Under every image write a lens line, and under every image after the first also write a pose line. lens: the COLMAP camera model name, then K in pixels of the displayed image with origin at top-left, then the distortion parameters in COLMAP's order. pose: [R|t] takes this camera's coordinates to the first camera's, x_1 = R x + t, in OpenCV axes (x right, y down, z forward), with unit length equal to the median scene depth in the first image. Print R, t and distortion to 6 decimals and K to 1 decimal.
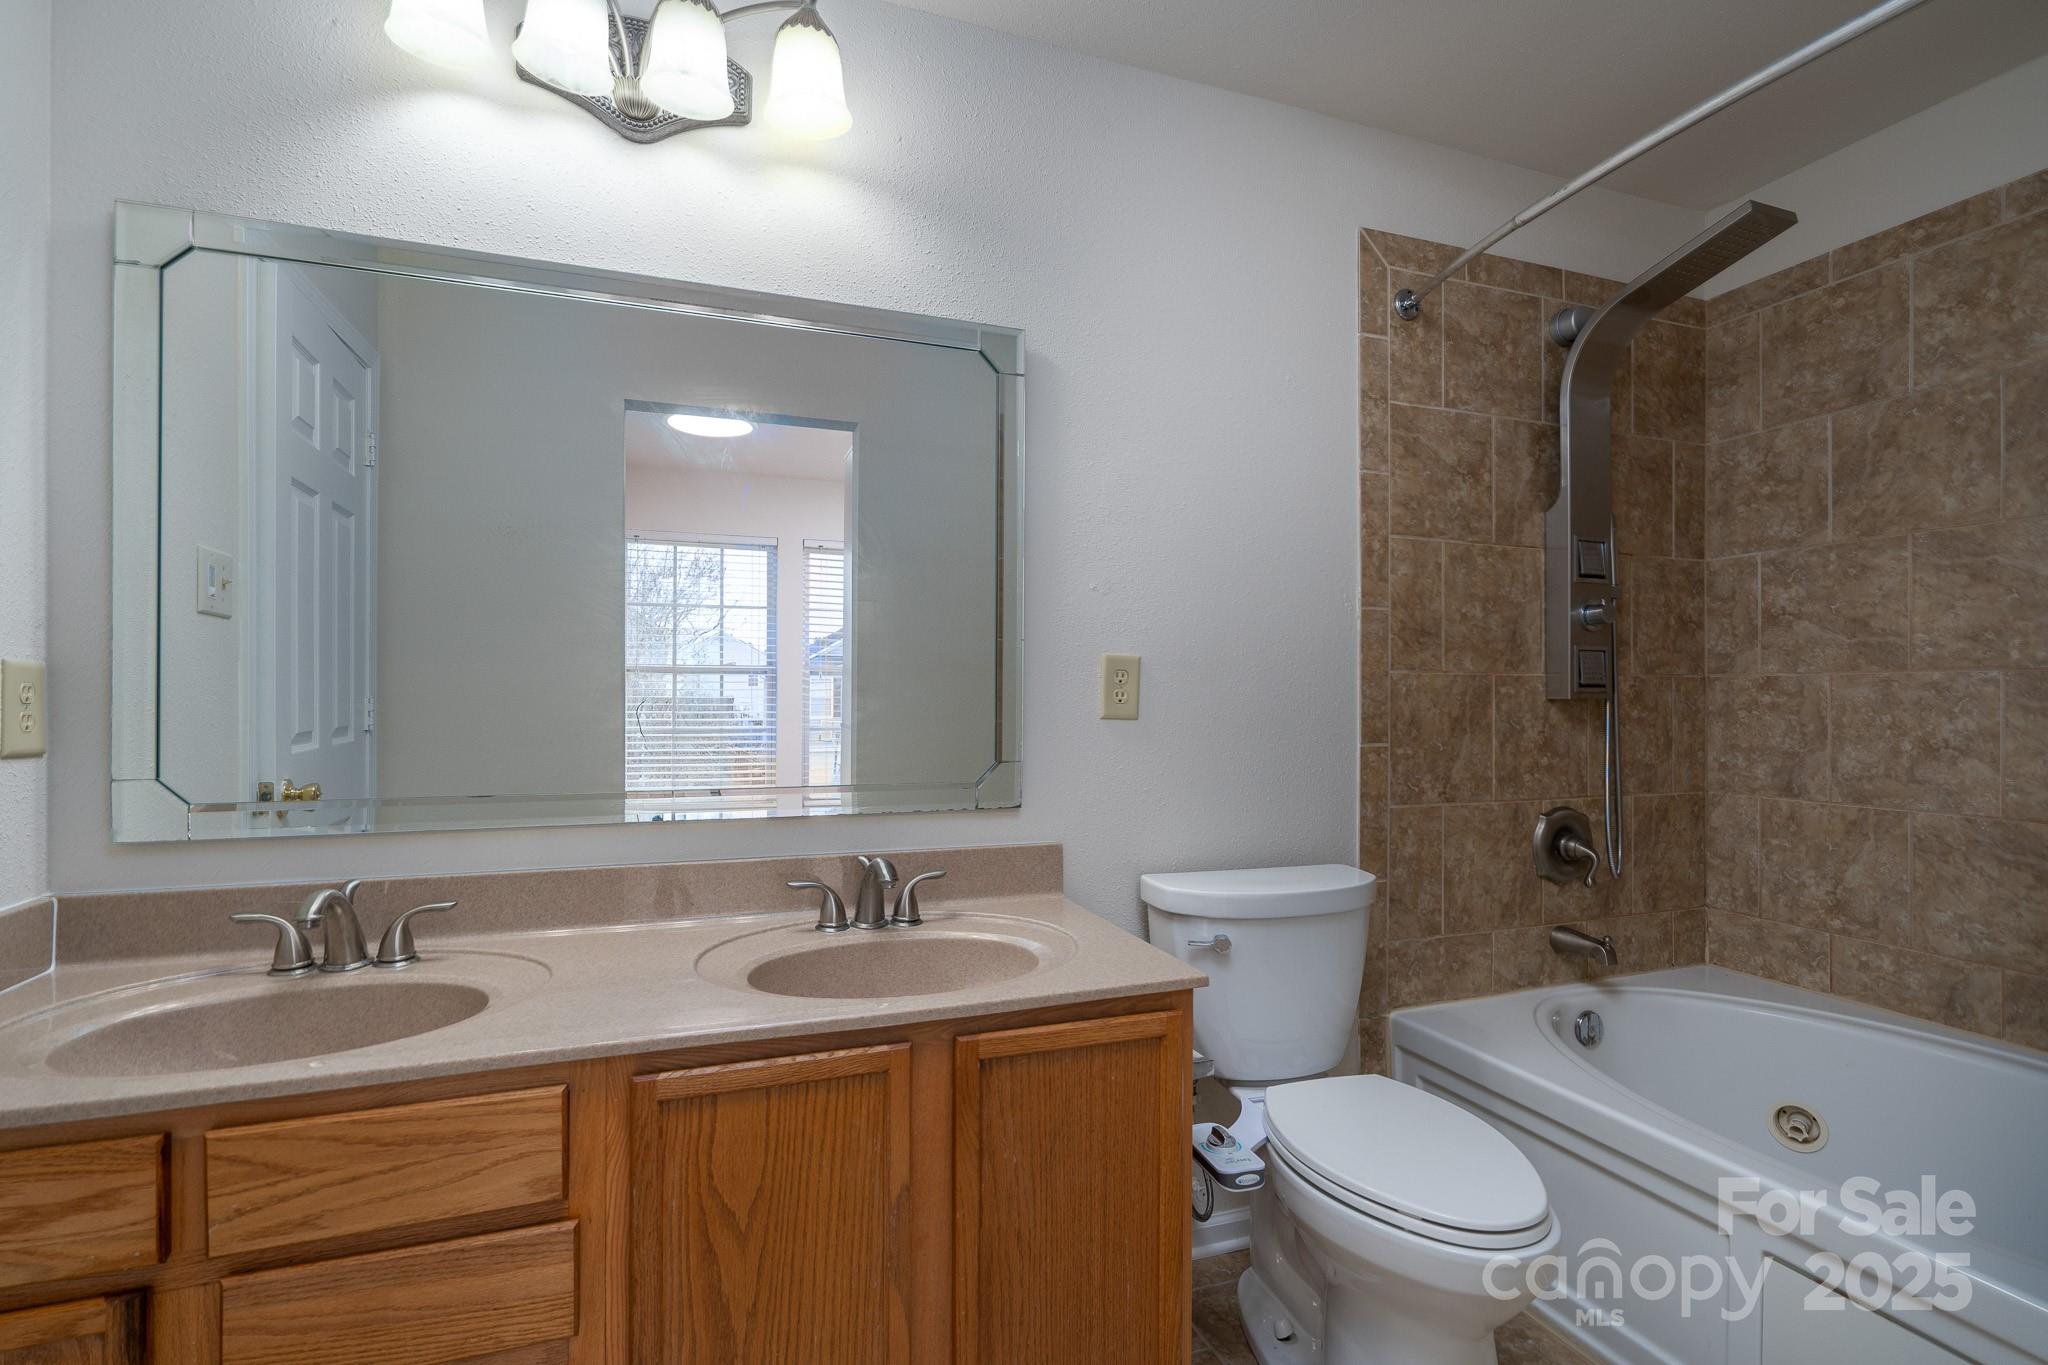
lens RADIAL K [[936.5, 0, 1026.9], [0, 936.5, 689.7], [0, 0, 1]] dist [0.000114, 0.000070]
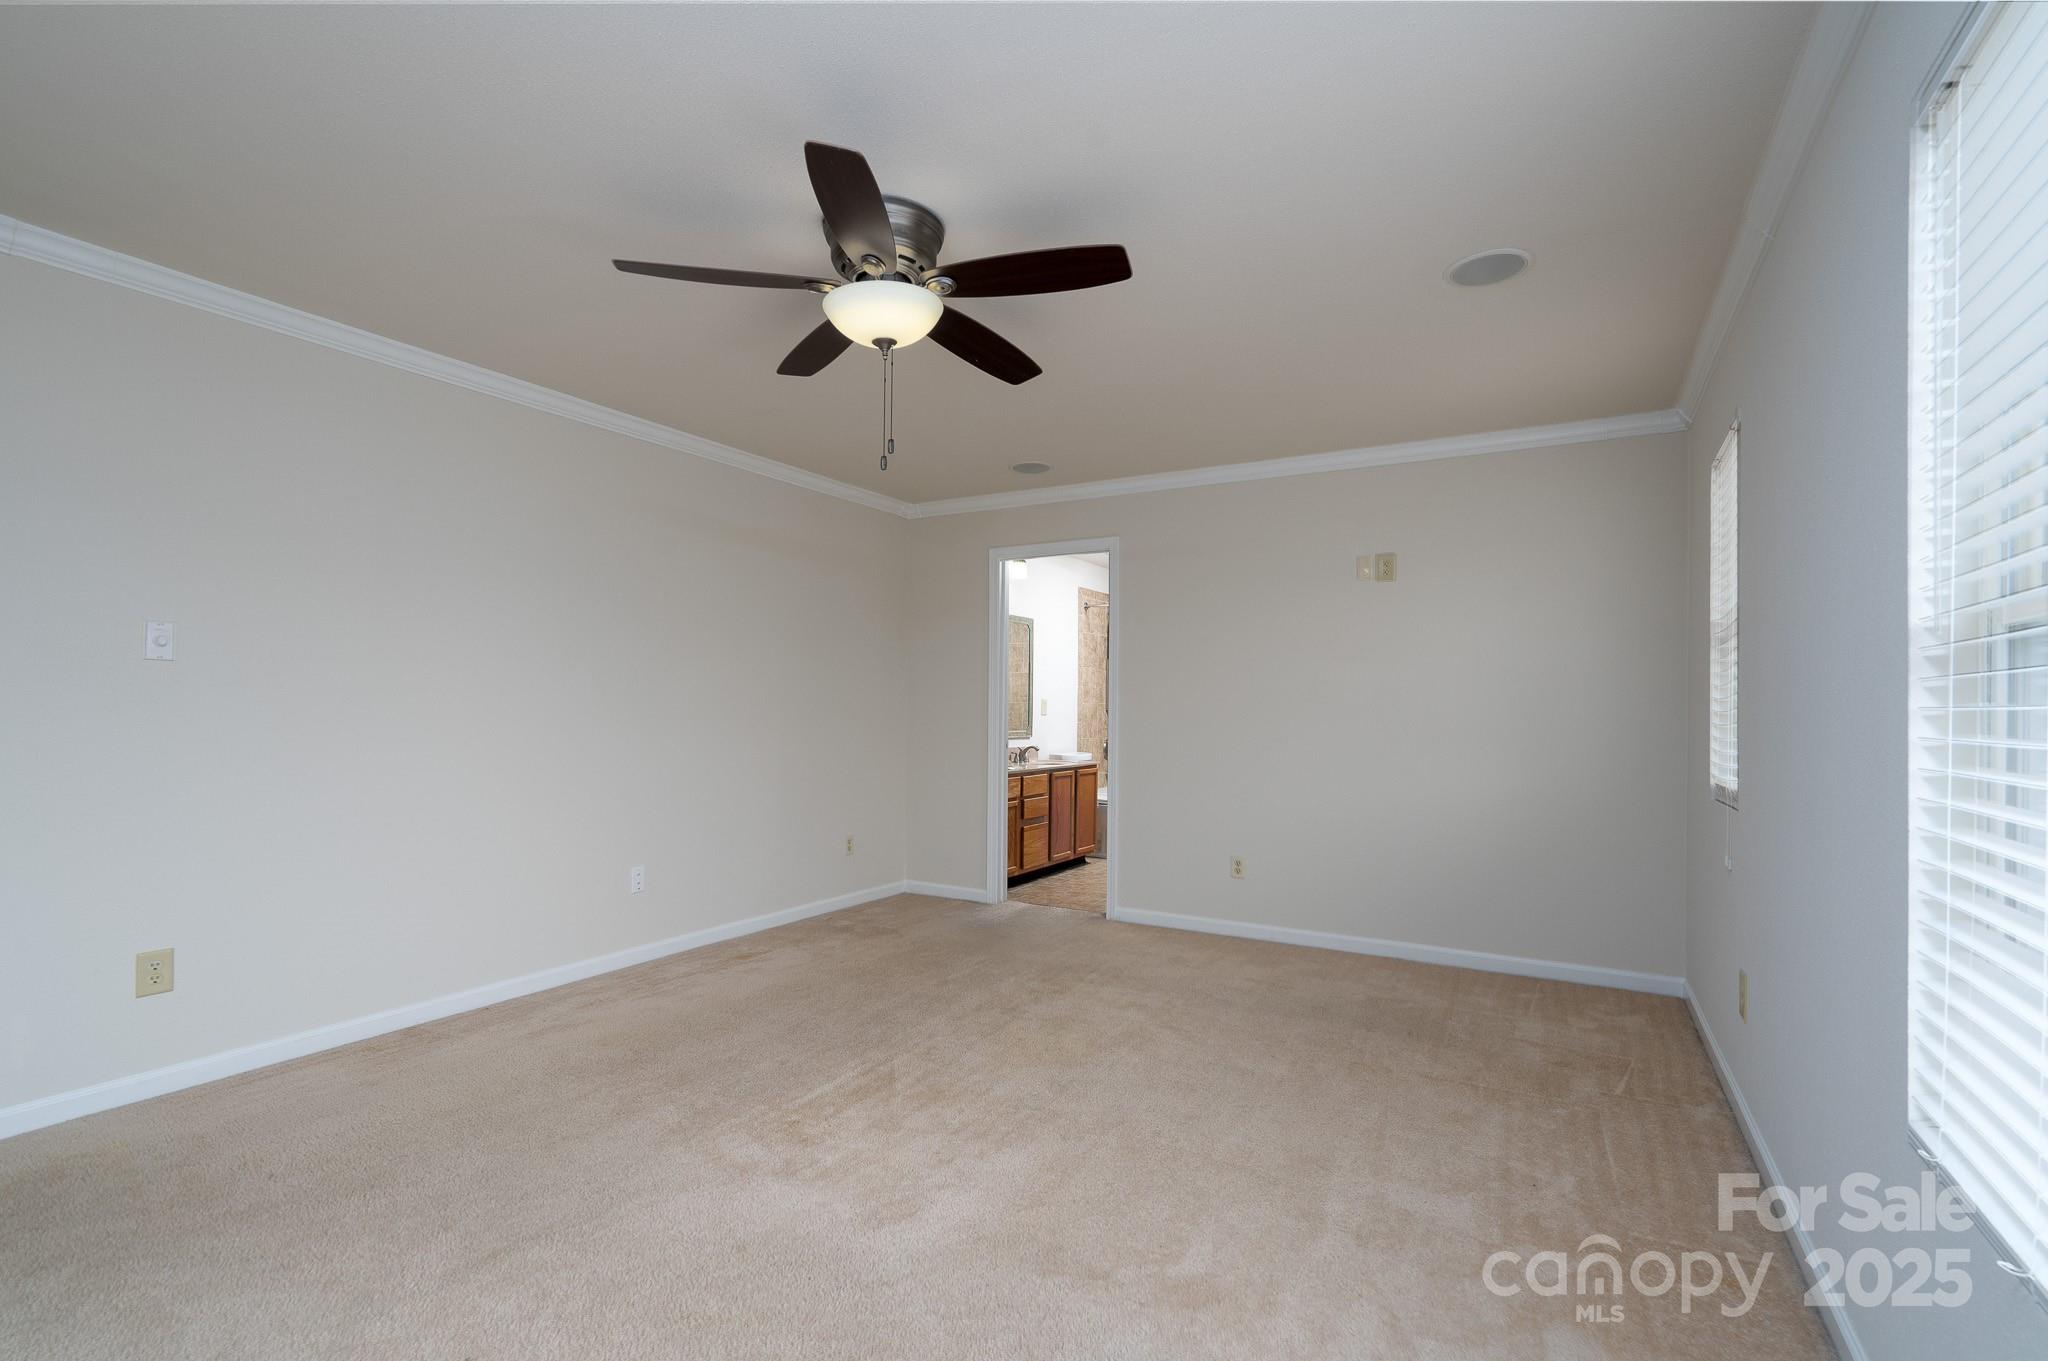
lens RADIAL K [[936.5, 0, 1026.9], [0, 936.5, 687.7], [0, 0, 1]] dist [0.000114, 0.000070]
pose [[0.770721, 0.017840, 0.636923, -2.181915], [-0.012045, 0.999837, -0.013431, -0.027711], [-0.637059, 0.002680, 0.770810, -1.764656]]
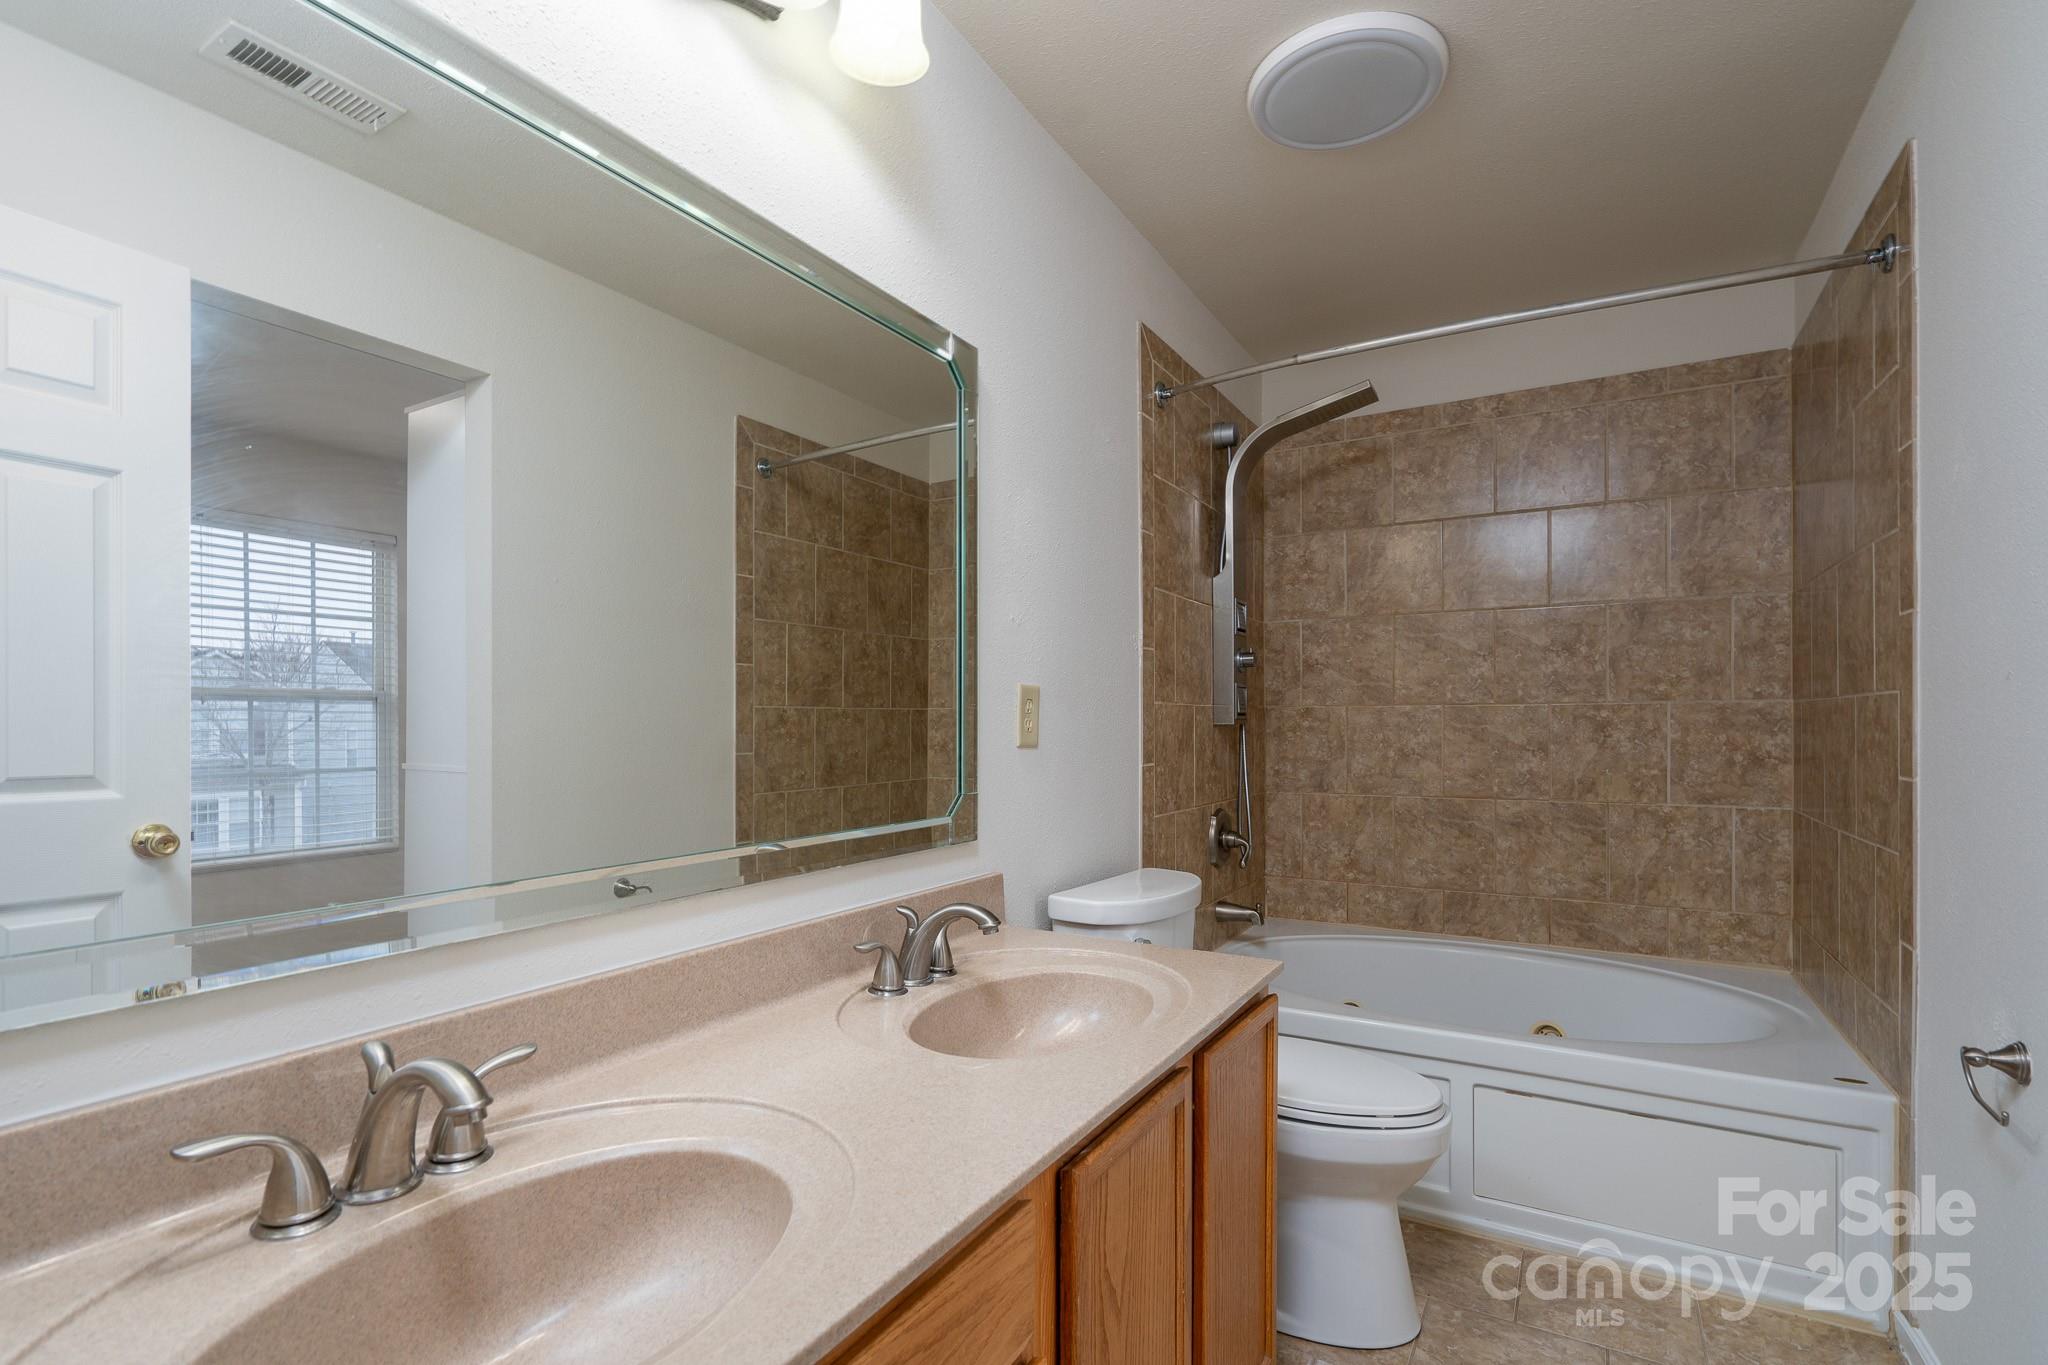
lens RADIAL K [[954.2, 0, 1025.5], [0, 954.2, 720.4], [0, 0, 1]] dist [0.001667, 0.000176]
pose [[0.771165, -0.004629, 0.636618, -0.501163], [0.002261, 0.999987, 0.004532, -0.002671], [-0.636631, -0.002055, 0.771166, 0.171361]]
